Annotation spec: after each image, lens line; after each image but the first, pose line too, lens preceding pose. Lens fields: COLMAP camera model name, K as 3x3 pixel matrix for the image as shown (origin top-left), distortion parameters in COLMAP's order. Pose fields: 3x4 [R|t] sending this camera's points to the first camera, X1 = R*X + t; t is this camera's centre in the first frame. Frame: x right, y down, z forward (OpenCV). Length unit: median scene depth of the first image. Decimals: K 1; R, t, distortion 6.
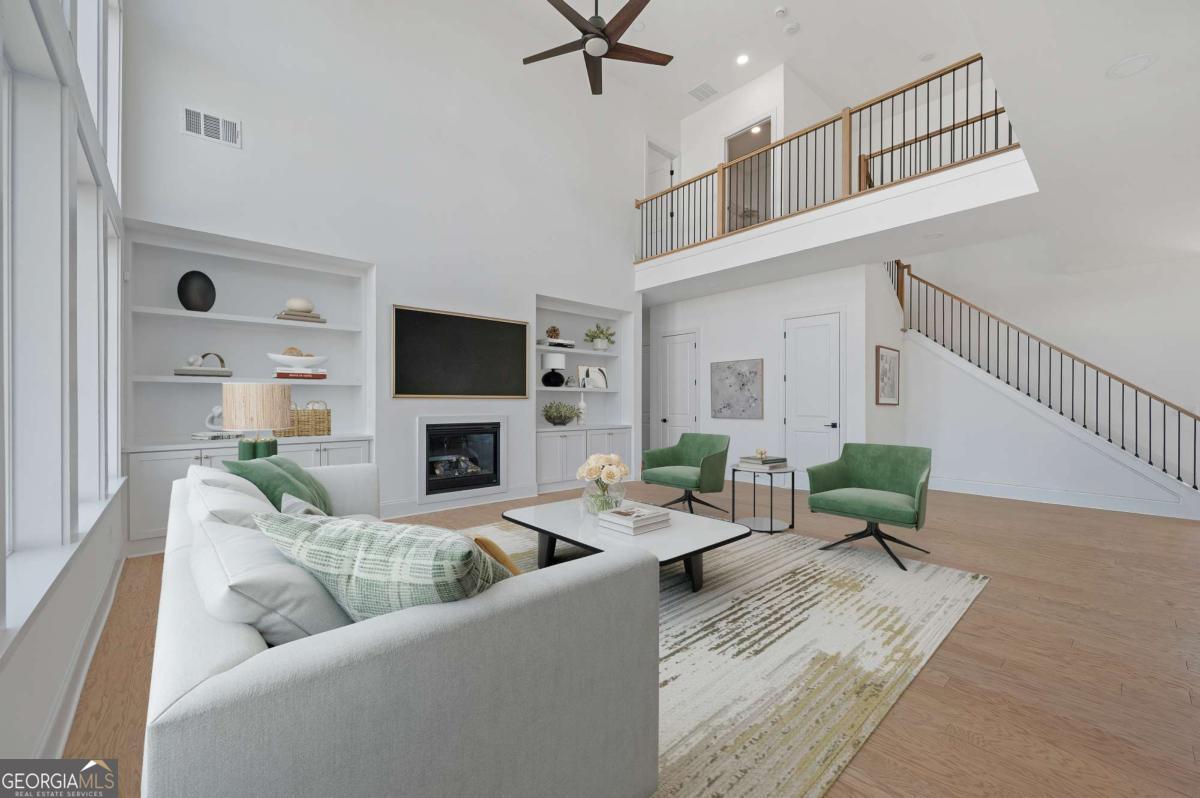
lens RADIAL K [[454.2, 0, 624.5], [0, 454.2, 404.0], [0, 0, 1]] dist [0.001902, 0.000161]
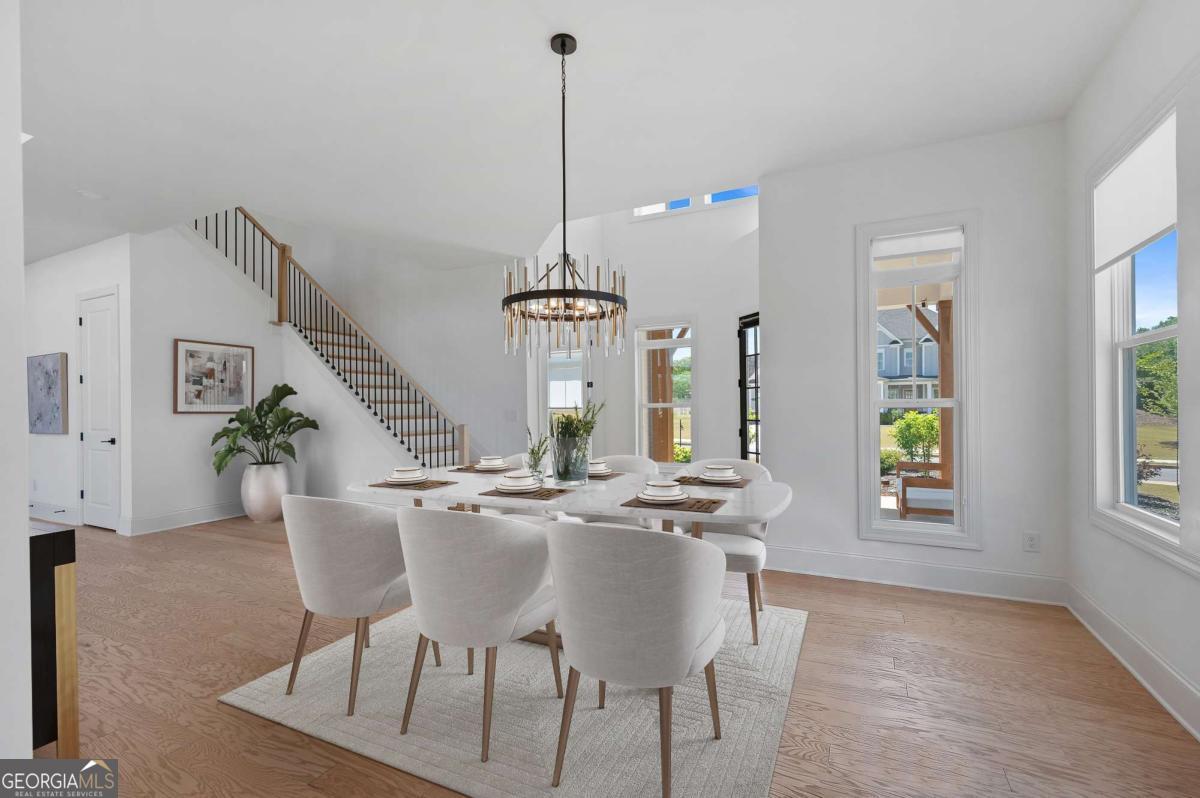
lens RADIAL K [[522.9, 0, 601.6], [0, 522.9, 408.9], [0, 0, 1]] dist [-0.026362, -0.000390]
pose [[0.939650, -0.010396, 0.341980, 1.192445], [0.009342, 0.999945, 0.004729, -0.005135], [-0.342010, -0.001249, 0.939695, -0.121462]]
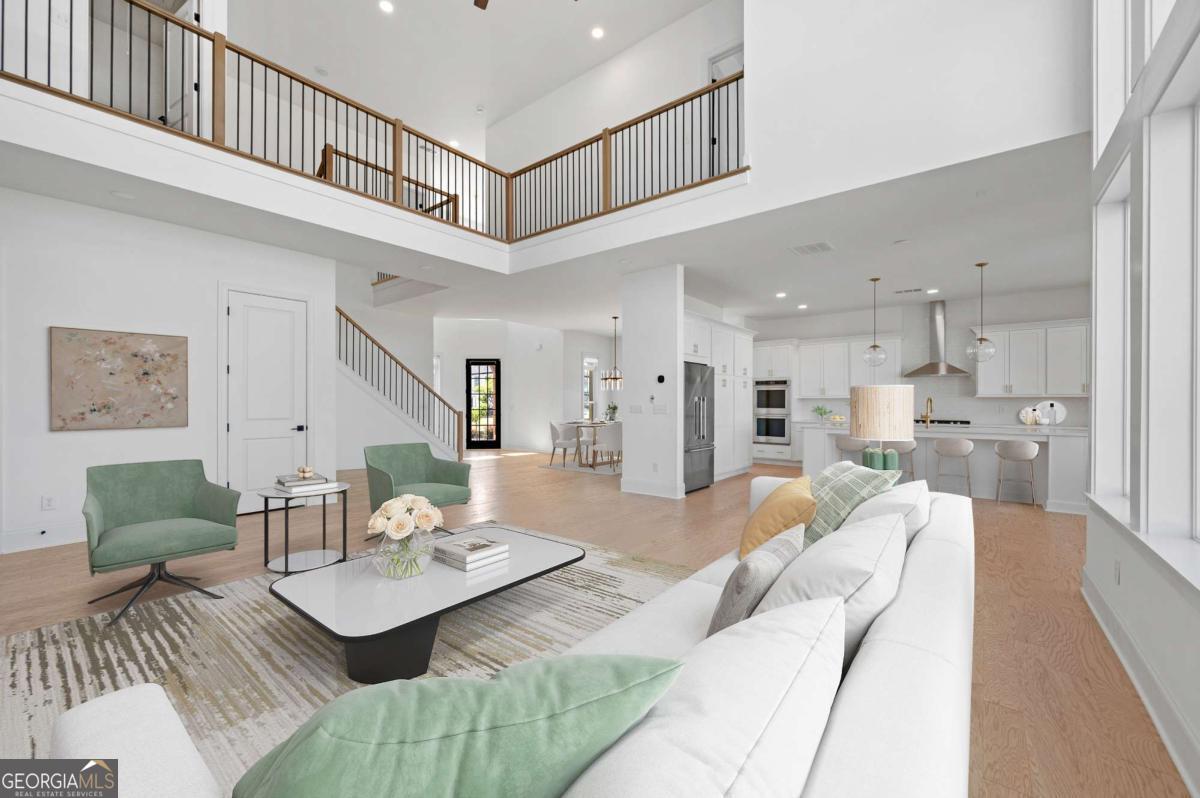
lens RADIAL K [[504.7, 0, 600.0], [0, 504.7, 399.0], [0, 0, 1]] dist [0.000235, 0.000168]
pose [[-0.164454, 0.008765, 0.986346, -0.629744], [-0.004017, 0.999946, -0.009556, -0.005255], [-0.986377, -0.005534, -0.164410, 0.631378]]
